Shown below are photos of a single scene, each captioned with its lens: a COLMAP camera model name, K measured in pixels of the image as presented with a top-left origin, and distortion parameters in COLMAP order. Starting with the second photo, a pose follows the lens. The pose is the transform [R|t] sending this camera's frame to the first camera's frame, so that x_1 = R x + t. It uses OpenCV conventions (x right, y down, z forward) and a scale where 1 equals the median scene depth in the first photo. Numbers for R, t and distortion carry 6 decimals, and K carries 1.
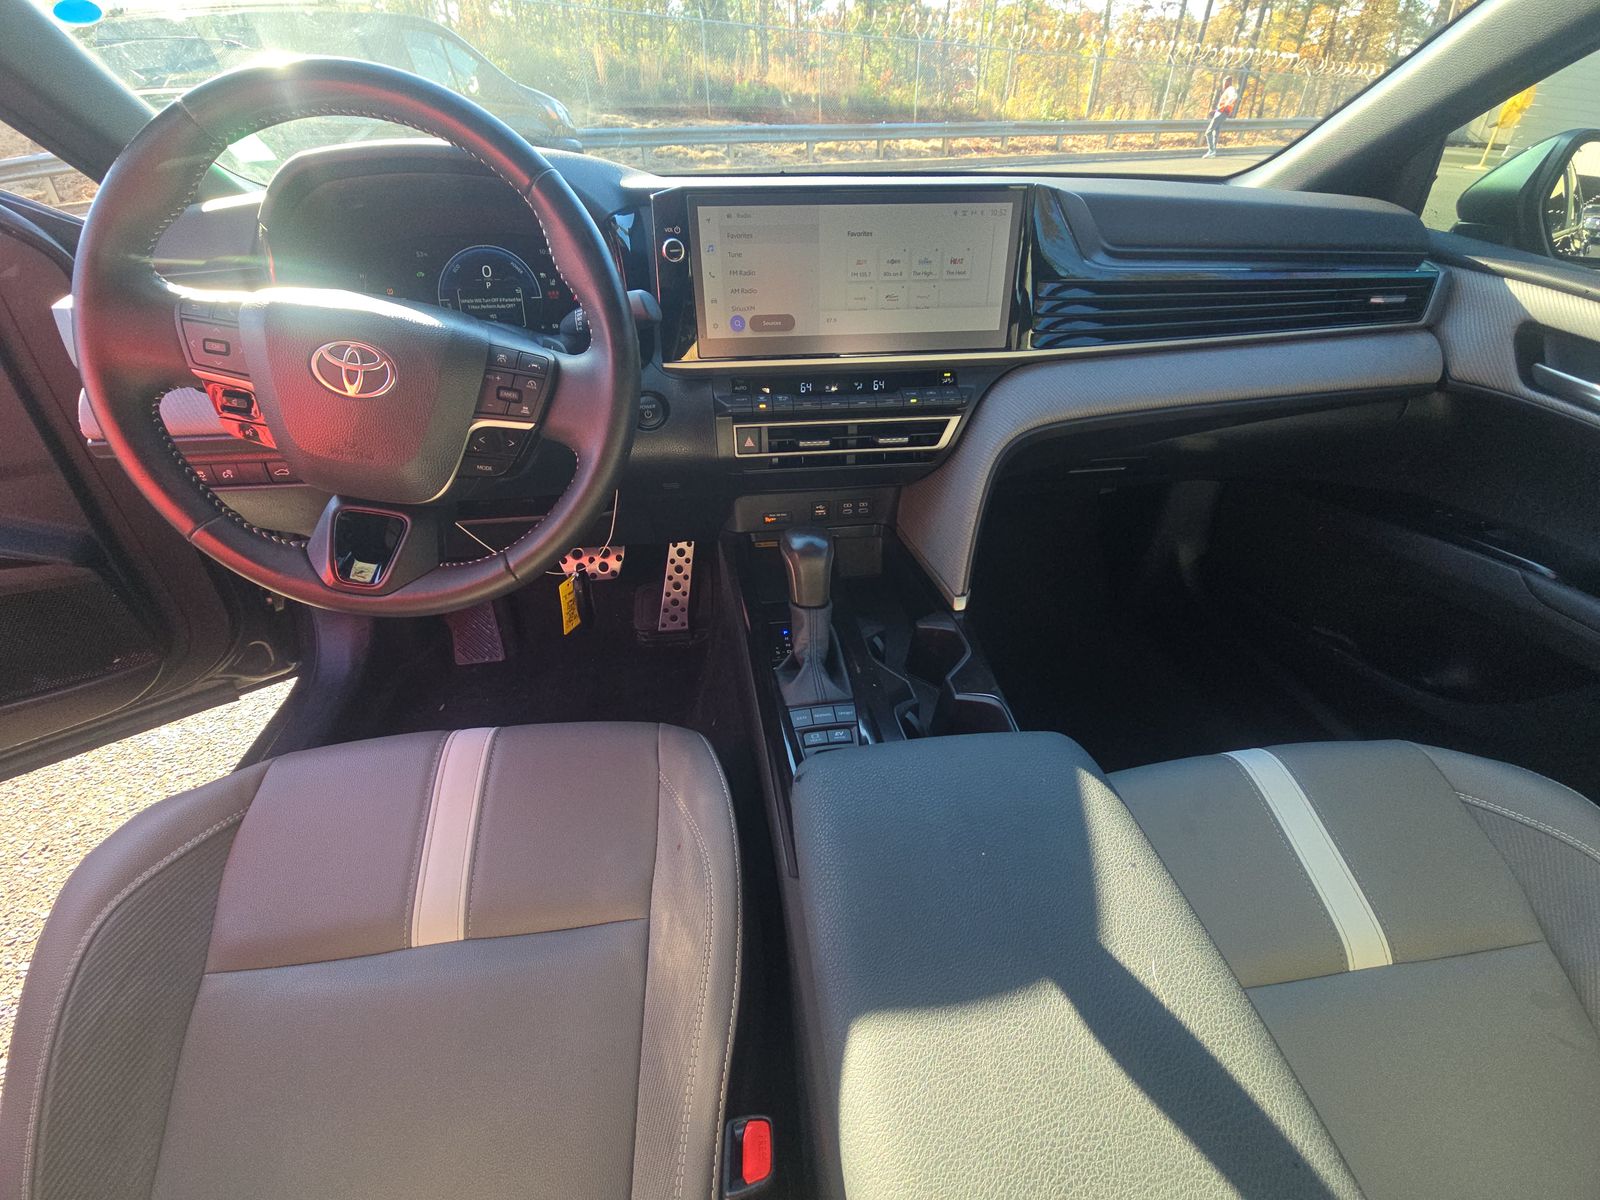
lens RADIAL K [[638.9, 0, 800.0], [0, 638.9, 600.0], [0, 0, 1]] dist [0.000092, 0.000041]
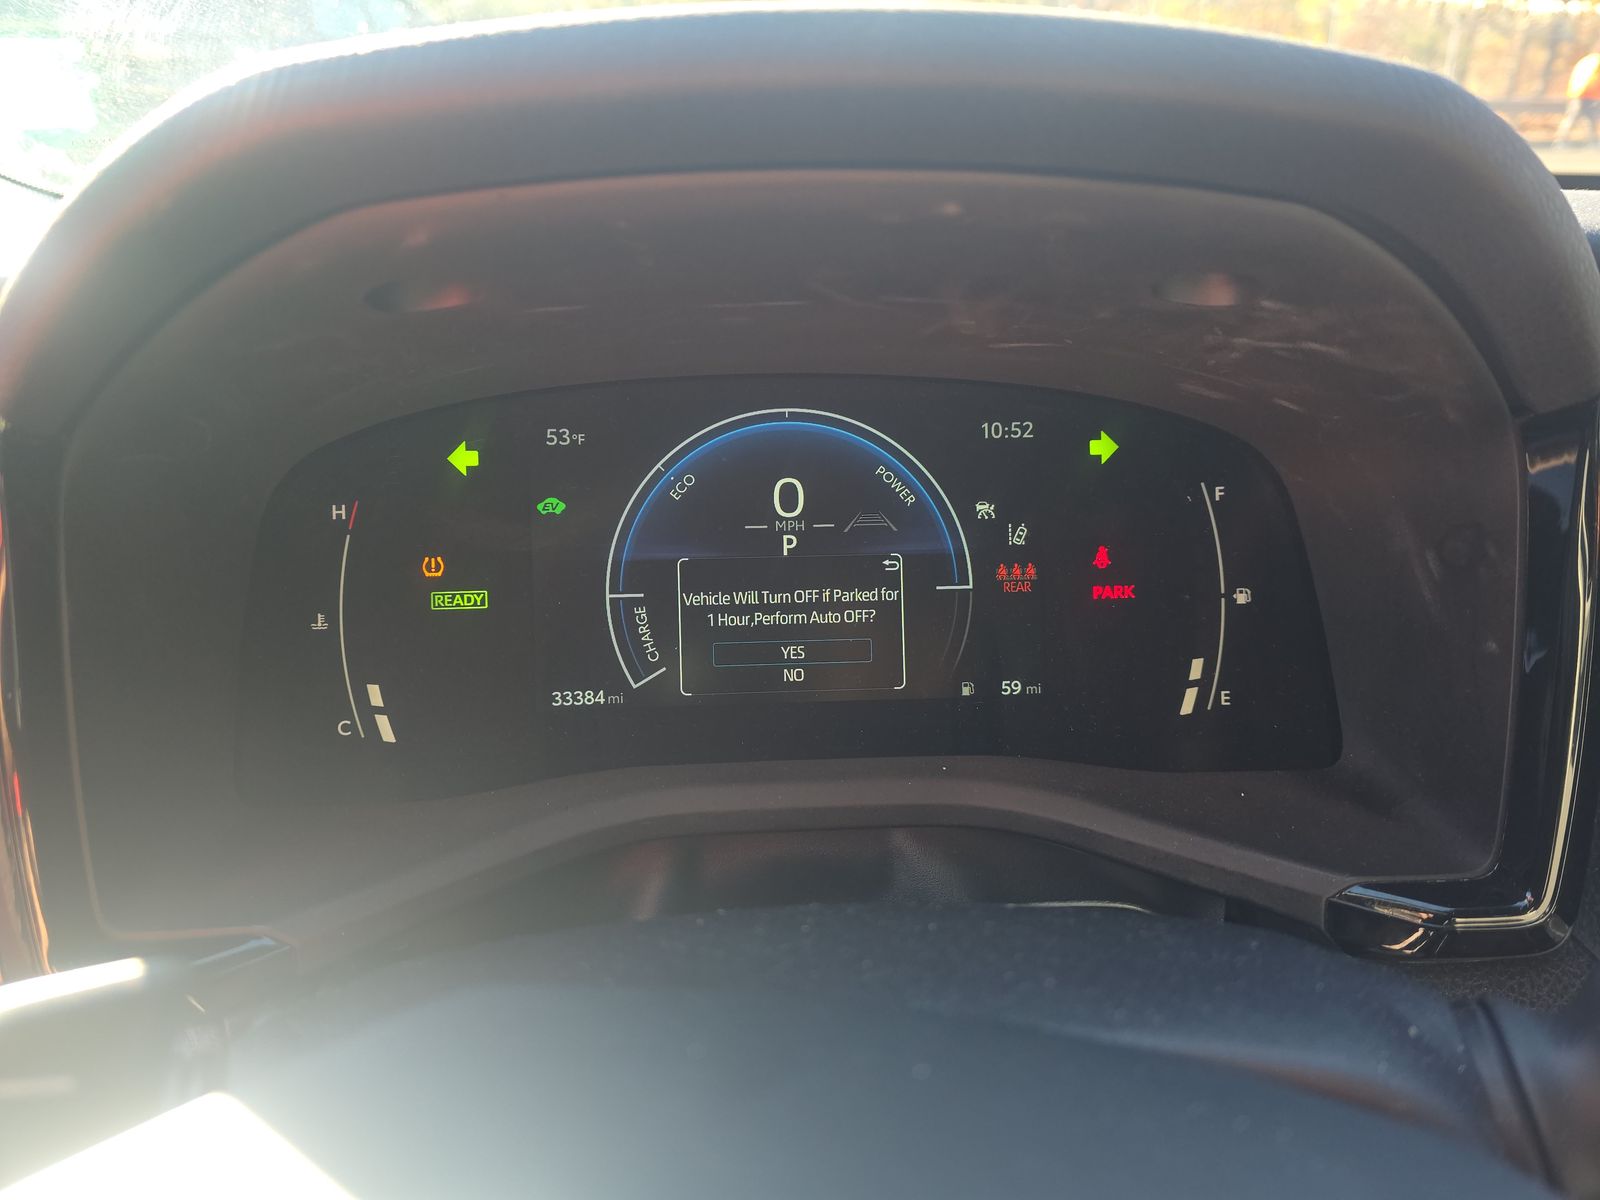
lens RADIAL K [[1106.1, 0, 800.0], [0, 1106.1, 600.0], [0, 0, 1]] dist [0.042799, -0.069523]
pose [[0.998337, 0.025792, -0.051547, -0.483244], [-0.036298, 0.976014, -0.214659, -0.390695], [0.044774, 0.216173, 0.975328, 0.582546]]
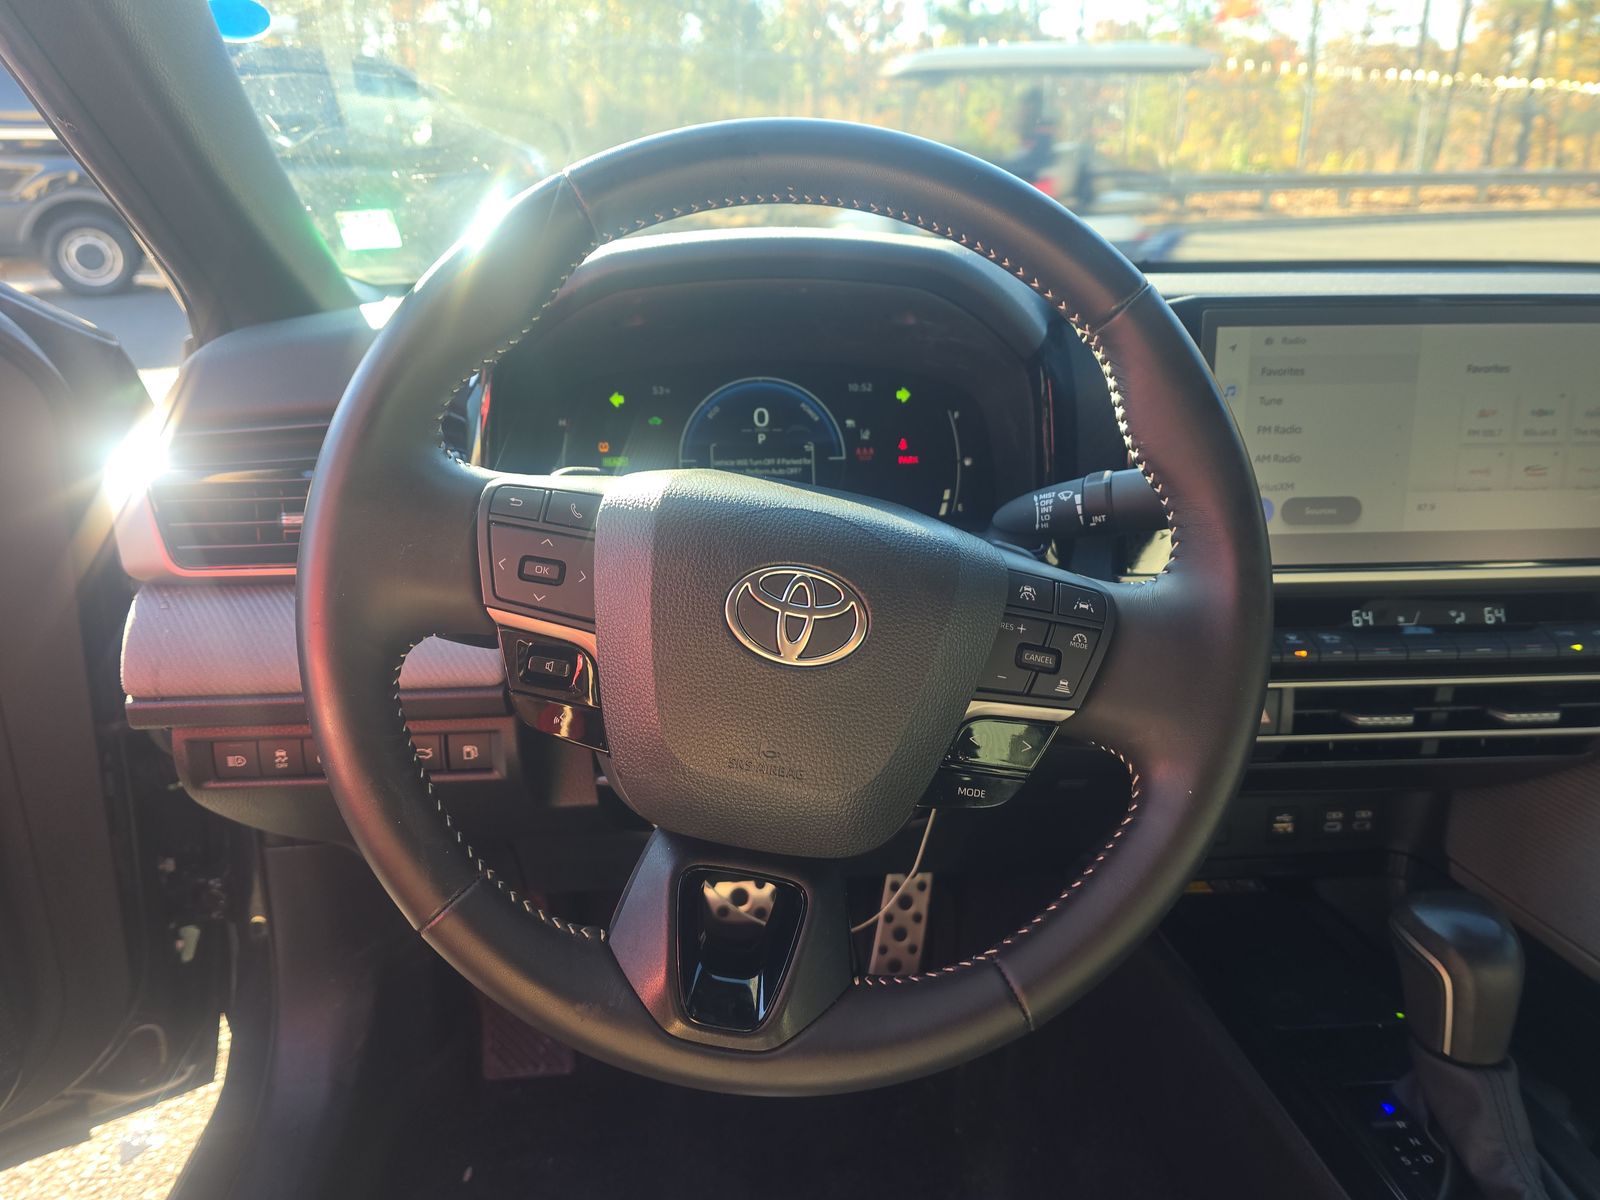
lens RADIAL K [[1078.6, 0, 798.3], [0, 1078.6, 611.3], [0, 0, 1]] dist [0.048580, -0.056539]
pose [[0.998418, 0.017351, -0.053487, -0.418396], [-0.030607, 0.965637, -0.258085, -0.083524], [0.047171, 0.259313, 0.964641, 0.078044]]
